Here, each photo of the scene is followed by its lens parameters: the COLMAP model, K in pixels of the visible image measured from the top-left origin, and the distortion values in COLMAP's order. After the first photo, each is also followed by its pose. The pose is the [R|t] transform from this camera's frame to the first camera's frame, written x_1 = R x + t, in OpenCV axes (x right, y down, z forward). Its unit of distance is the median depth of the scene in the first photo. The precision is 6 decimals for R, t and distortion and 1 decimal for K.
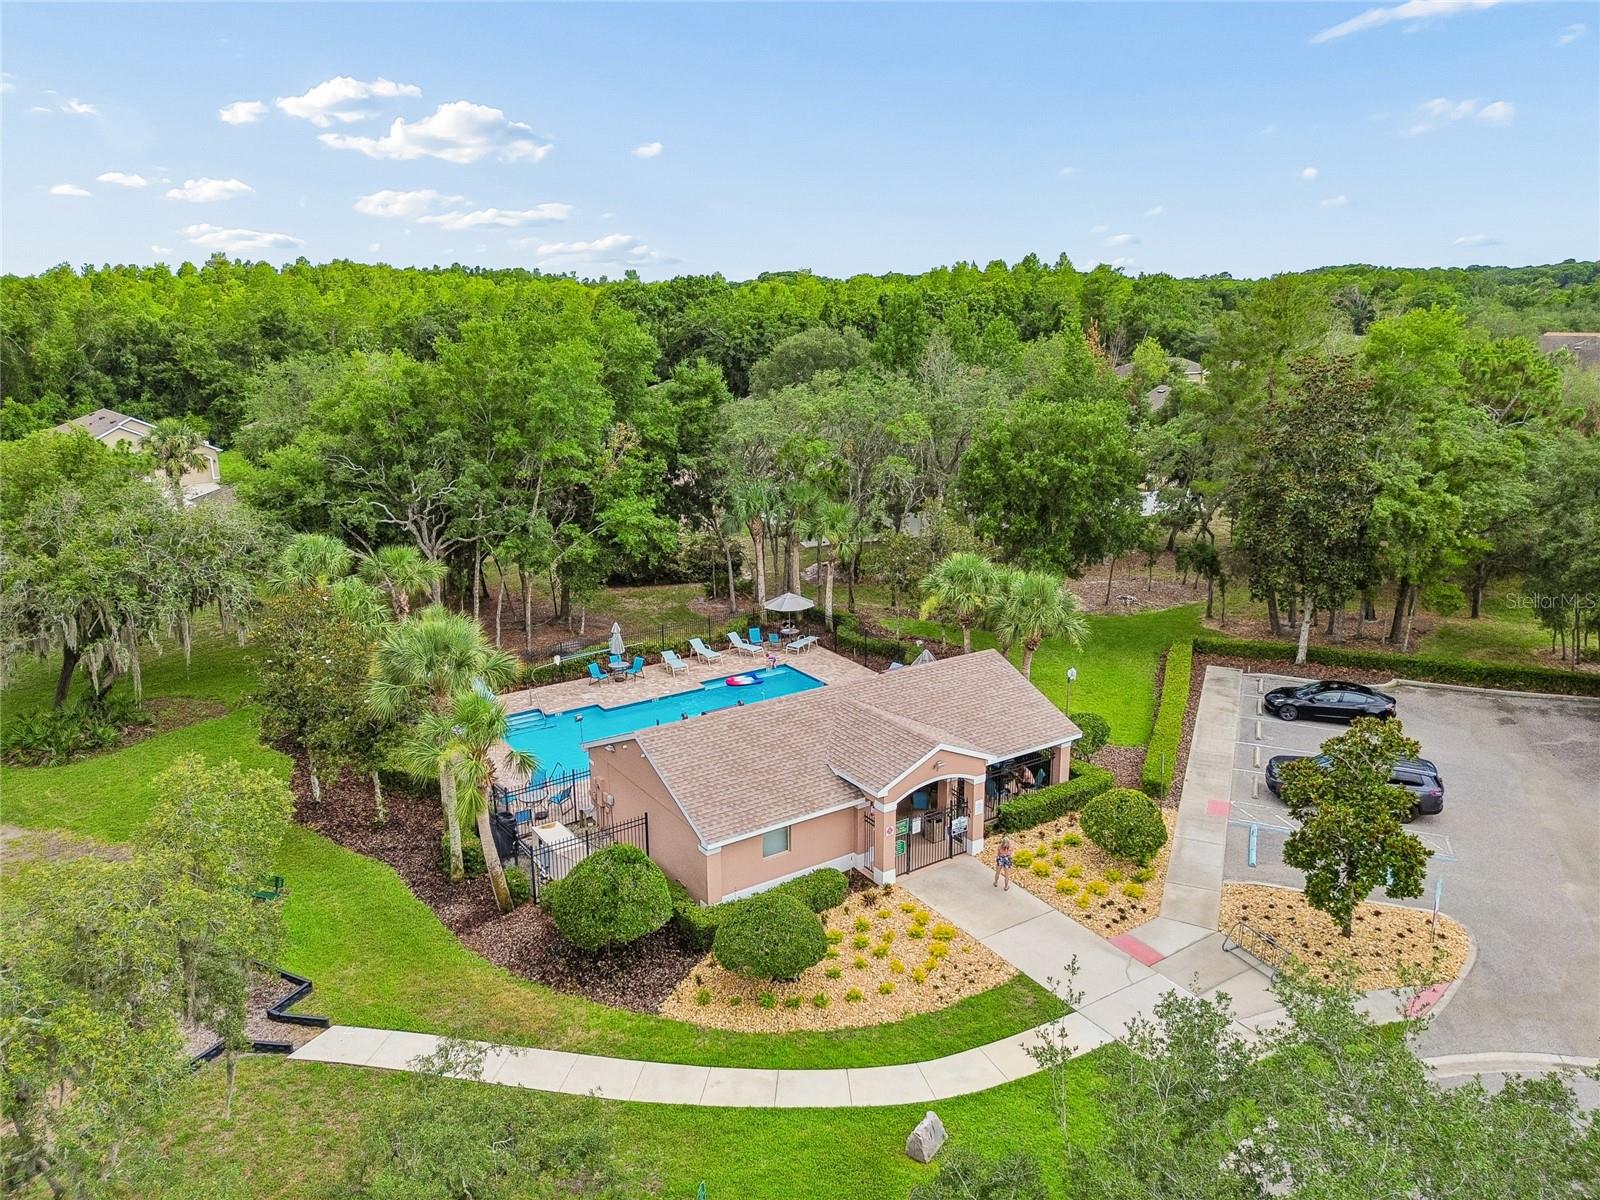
lens RADIAL K [[1146.4, 0, 806.2], [0, 1146.4, 587.5], [0, 0, 1]] dist [0.064846, -0.054800]
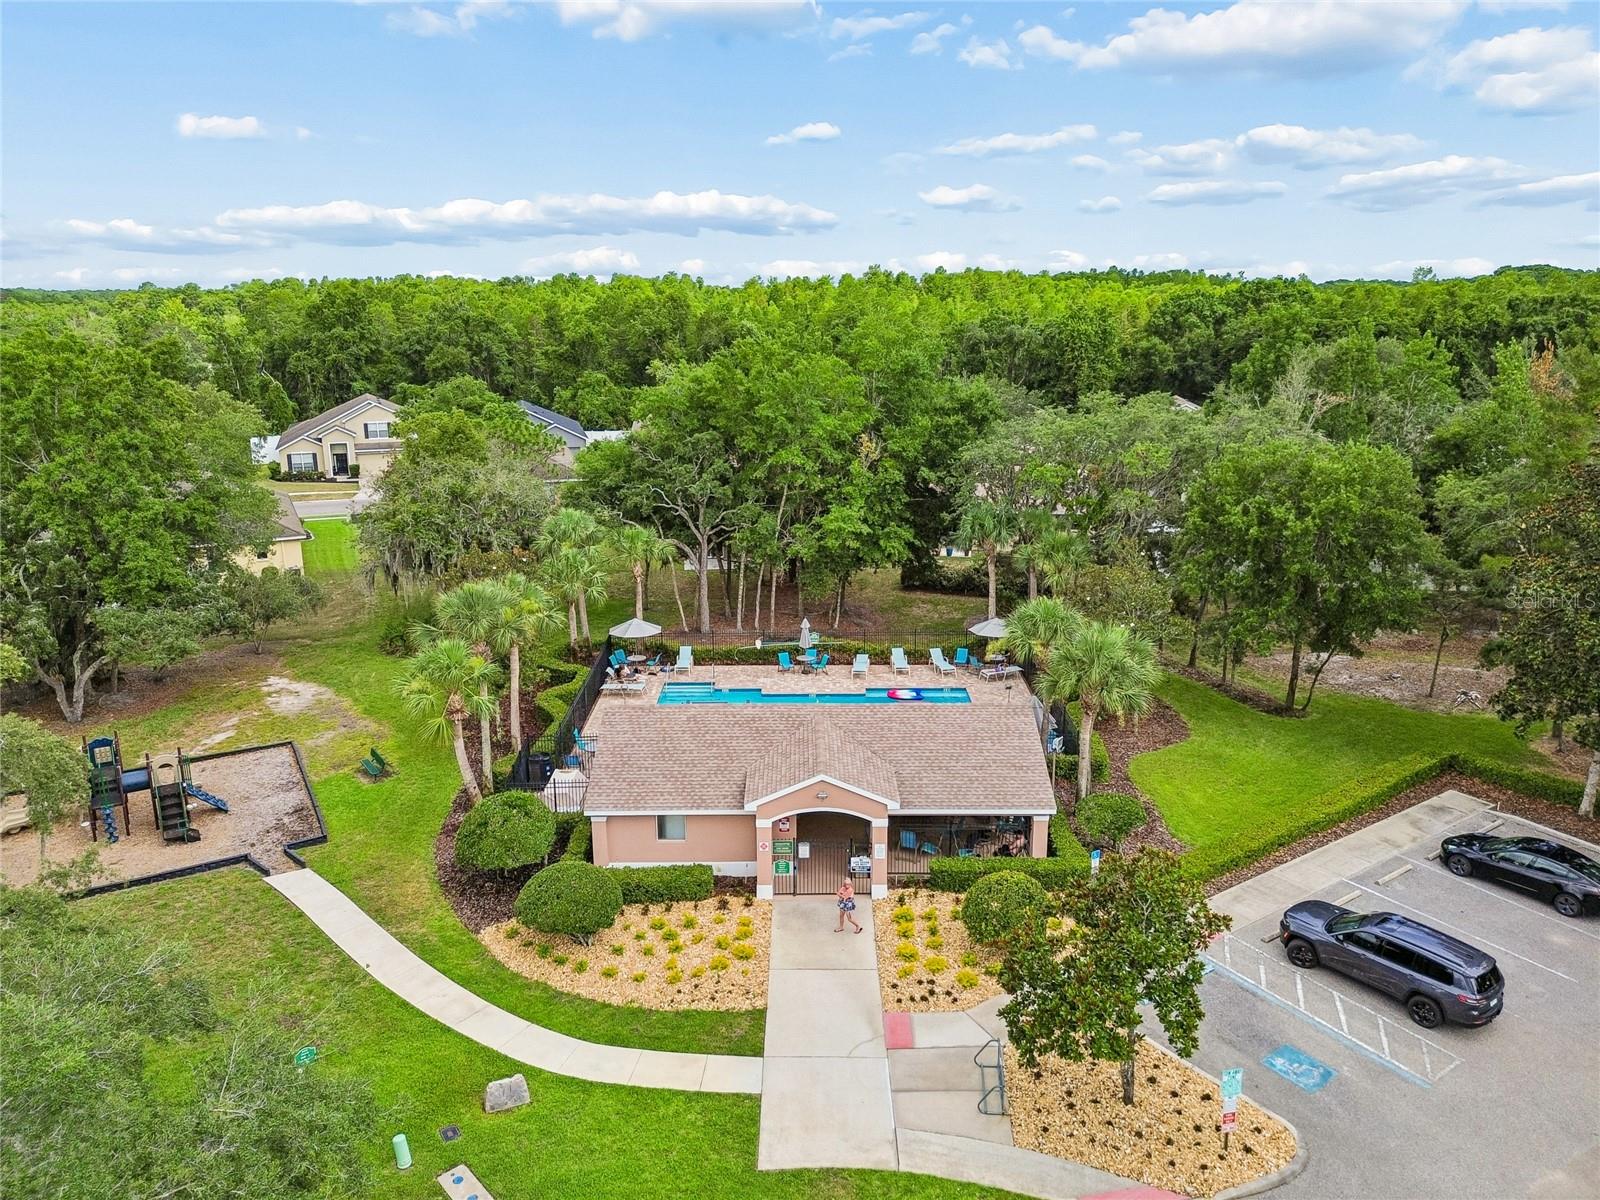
lens RADIAL K [[1146.4, 0, 806.2], [0, 1146.4, 587.5], [0, 0, 1]] dist [0.064846, -0.054800]
pose [[0.828395, 0.137643, -0.542970, 0.587638], [-0.137368, 0.989659, 0.041301, -0.061158], [0.543040, 0.040373, 0.838736, 0.136956]]
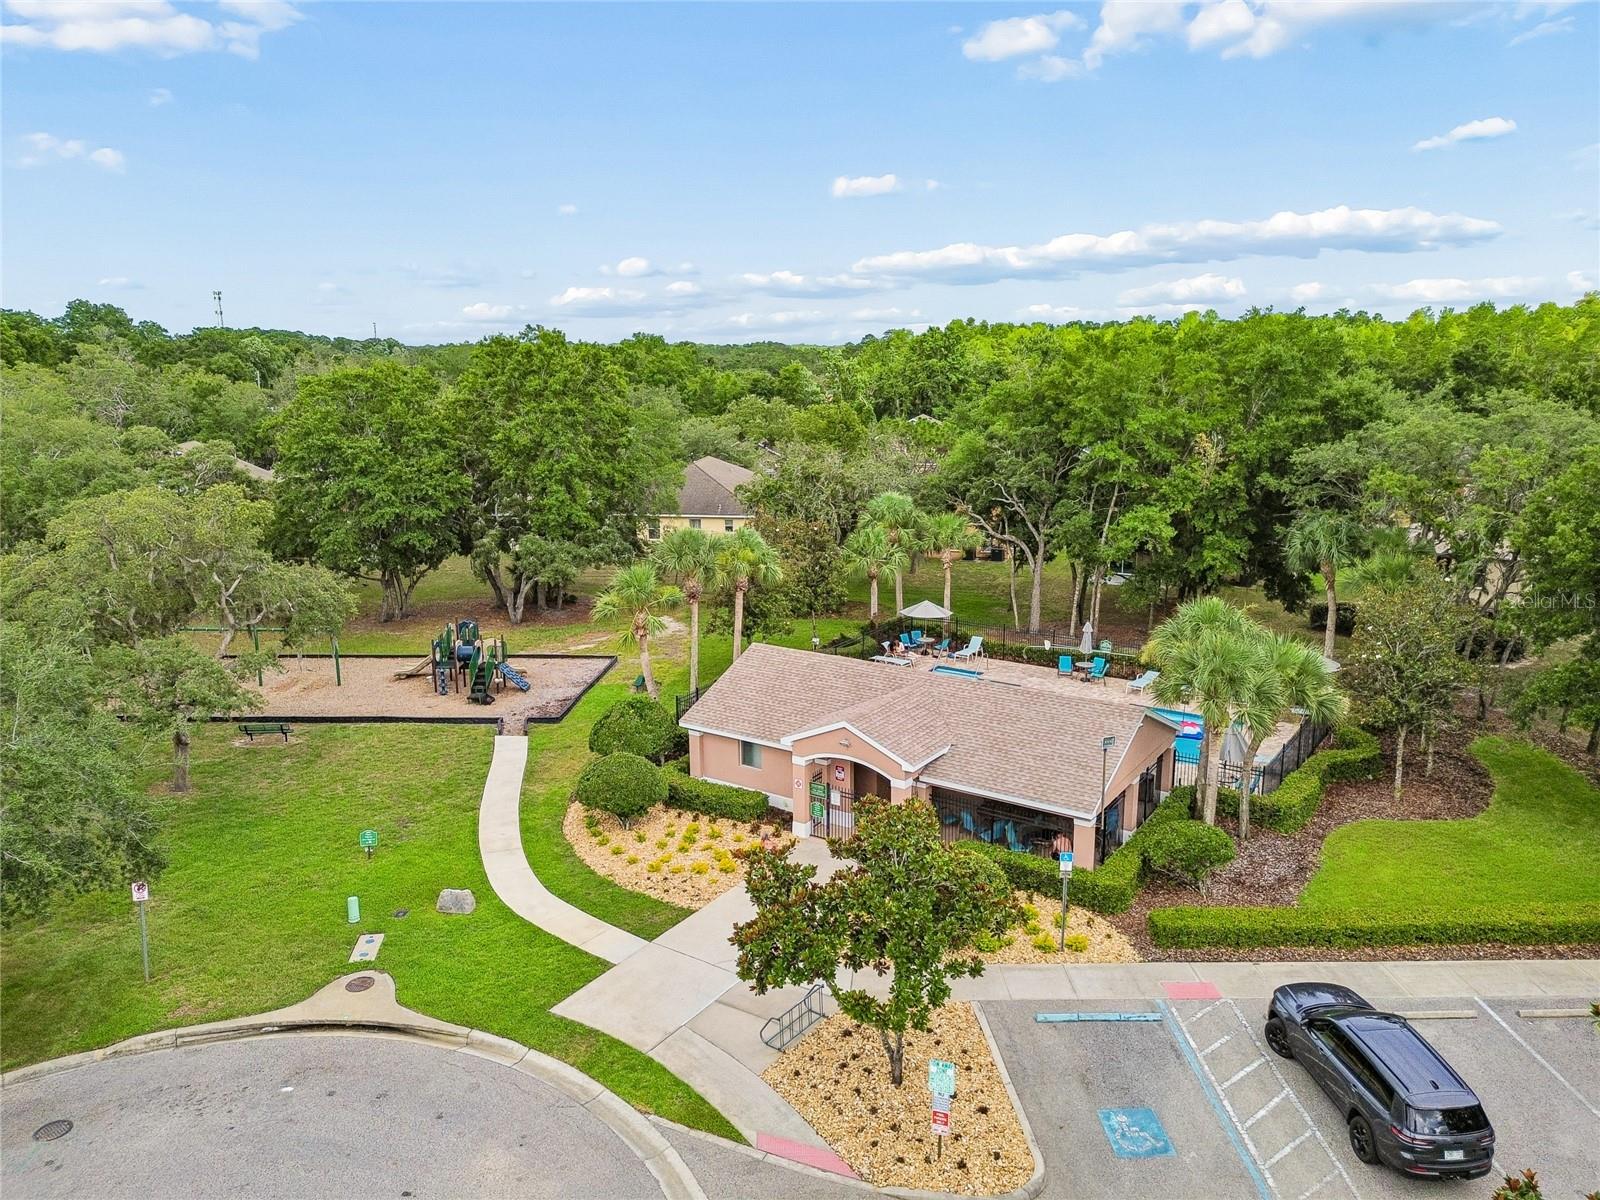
lens RADIAL K [[1148.3, 0, 800.0], [0, 1148.3, 600.0], [0, 0, 1]] dist [0.072281, -0.070233]
pose [[0.372477, 0.194901, -0.907345, 0.927709], [-0.223038, 0.967843, 0.116336, -0.069383], [0.900841, 0.159039, 0.403969, 0.510385]]
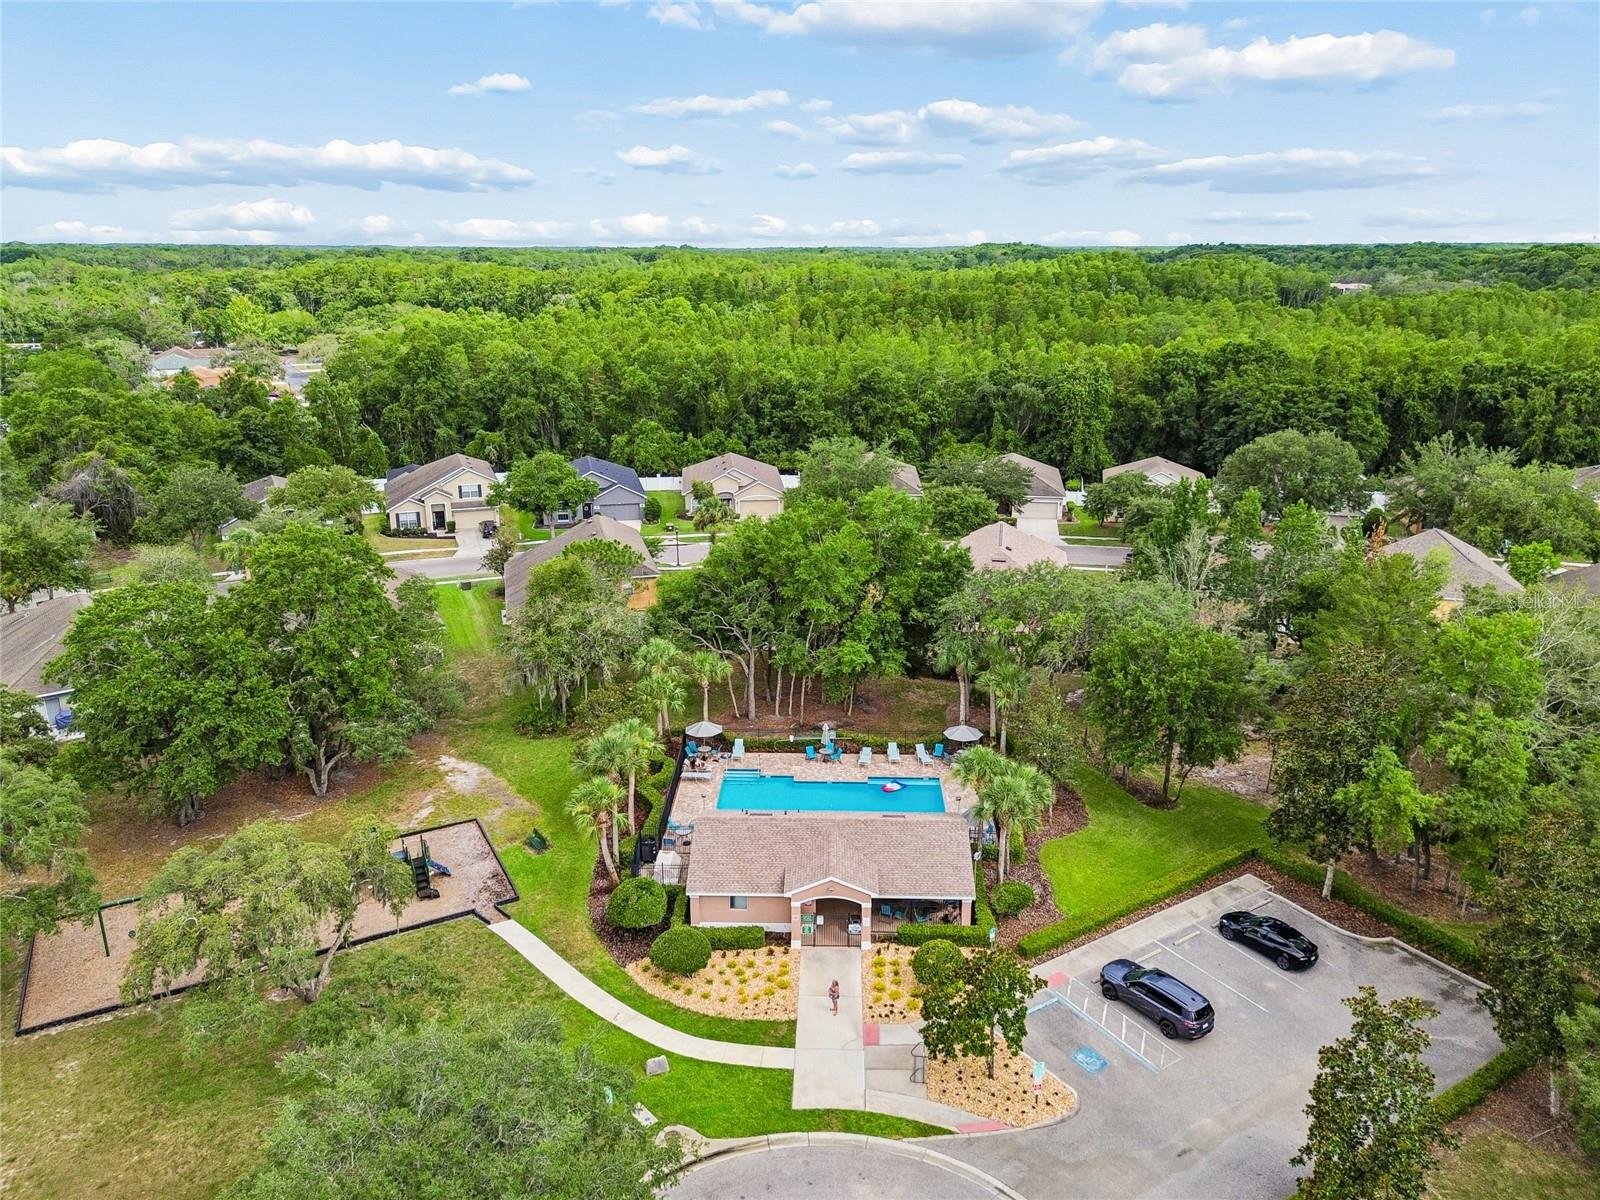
lens RADIAL K [[1169.2, 0, 808.0], [0, 1169.2, 584.5], [0, 0, 1]] dist [0.069478, -0.058596]
pose [[0.813419, 0.169426, -0.556457, 0.900383], [-0.145502, 0.985493, 0.087362, -0.395837], [0.563186, 0.009904, 0.826271, -0.395241]]
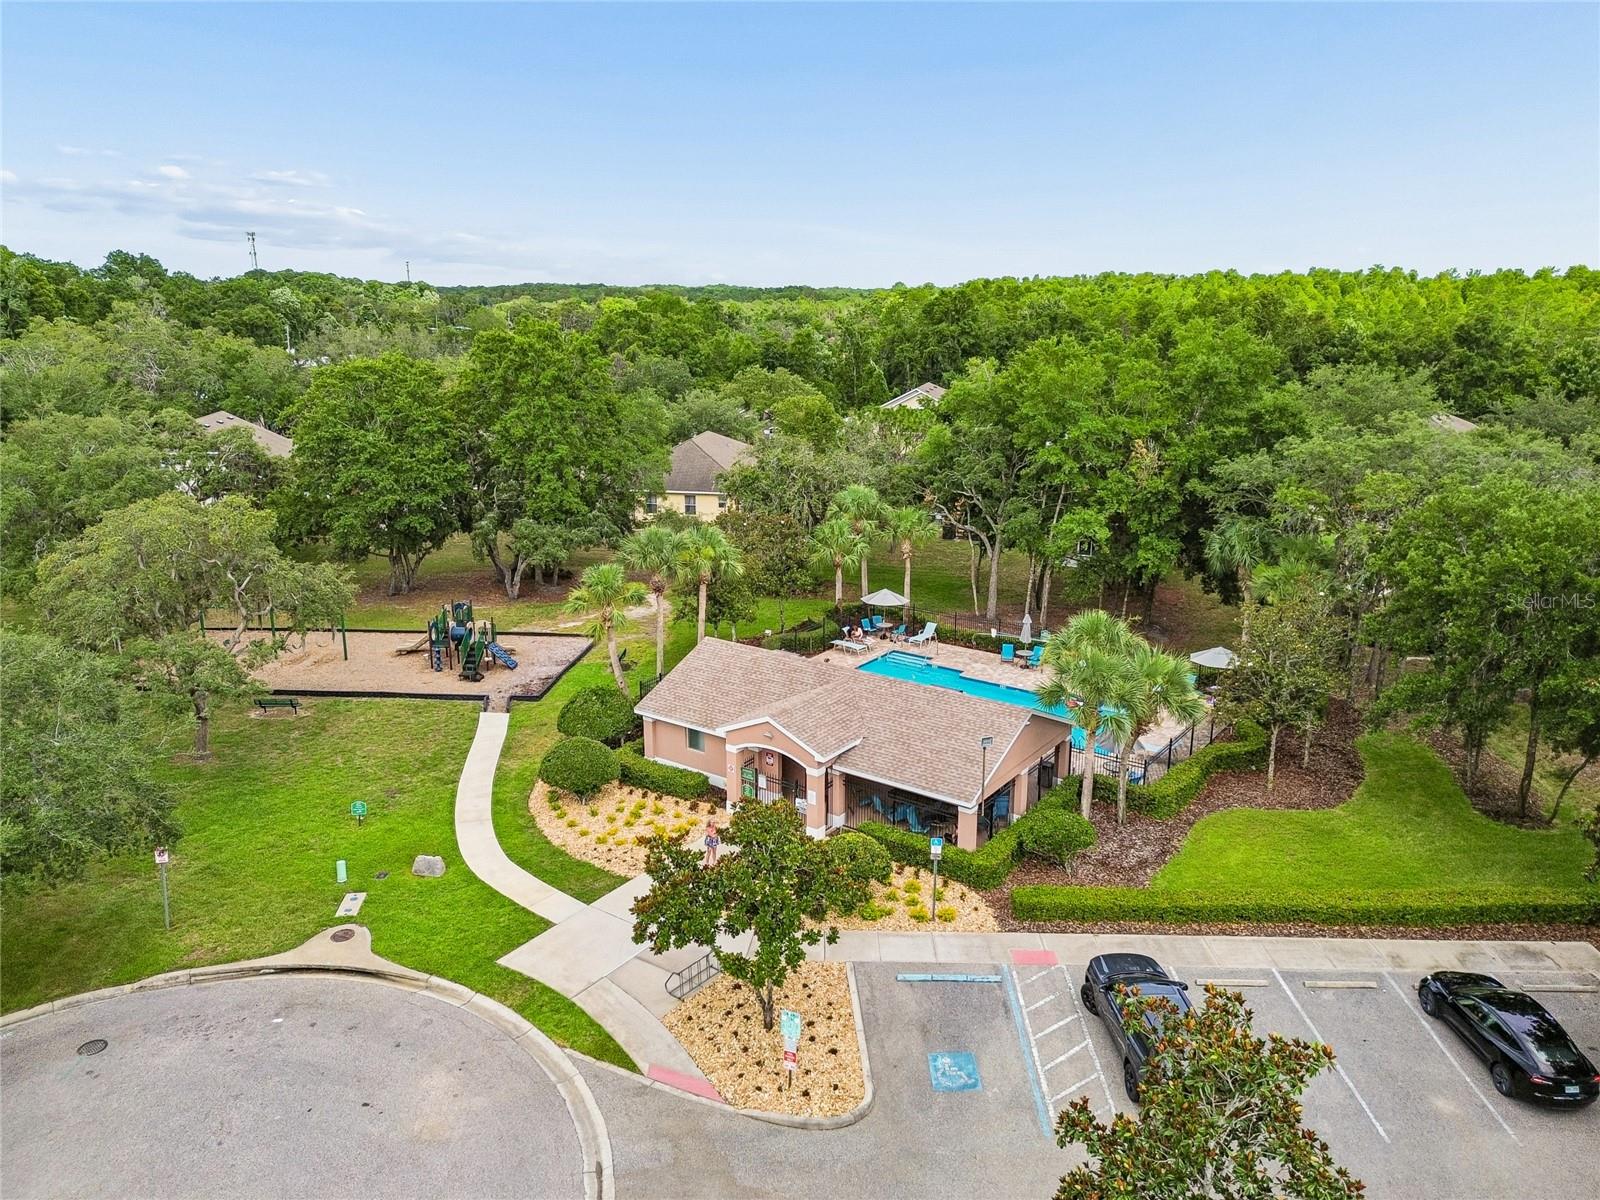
lens RADIAL K [[1158.4, 0, 796.0], [0, 1158.4, 593.3], [0, 0, 1]] dist [0.072248, -0.070304]
pose [[0.340563, 0.237383, -0.909762, 1.077734], [-0.232394, 0.958833, 0.163193, -0.166363], [0.911049, 0.155846, 0.381709, 0.529928]]
